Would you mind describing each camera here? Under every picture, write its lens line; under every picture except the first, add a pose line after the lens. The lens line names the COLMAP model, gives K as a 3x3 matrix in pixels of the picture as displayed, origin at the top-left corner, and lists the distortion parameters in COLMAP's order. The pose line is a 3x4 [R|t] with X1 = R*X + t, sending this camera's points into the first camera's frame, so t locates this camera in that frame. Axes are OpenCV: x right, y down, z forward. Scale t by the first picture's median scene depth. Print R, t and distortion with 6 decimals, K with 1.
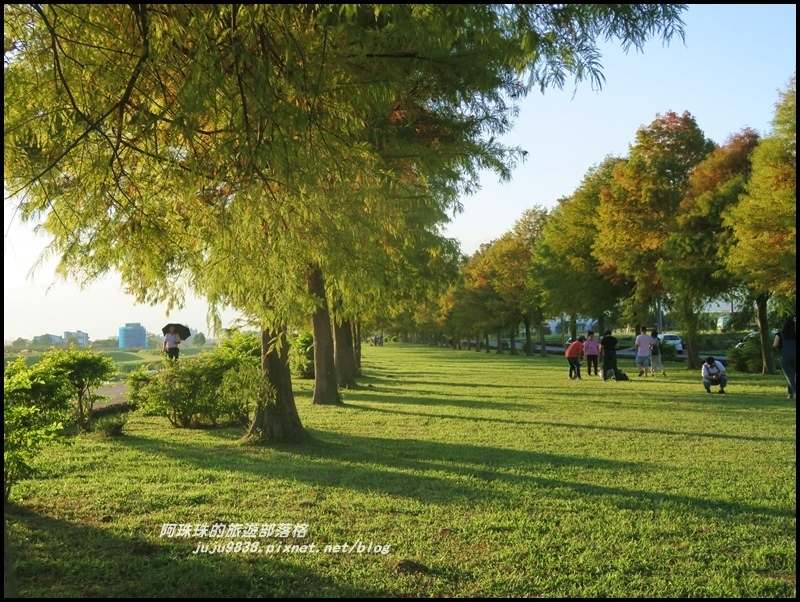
lens RADIAL K [[988.5, 0, 399.8], [0, 988.5, 301.1], [0, 0, 1]] dist [0.002158, 0.000000]
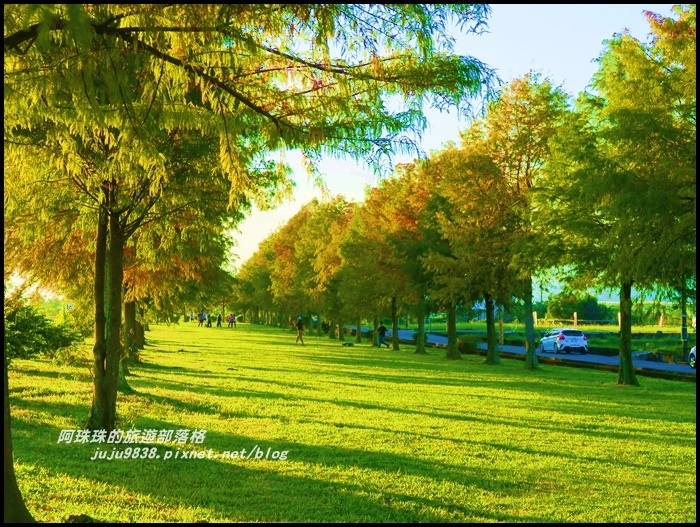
lens RADIAL K [[1124.5, 0, 349.9], [0, 1124.5, 263.5], [0, 0, 1]] dist [-0.009532, 0.000000]
pose [[0.994134, 0.061619, 0.088888, -0.001587], [-0.060432, 0.998044, -0.015983, 0.011395], [-0.089699, 0.010518, 0.995913, 0.295878]]
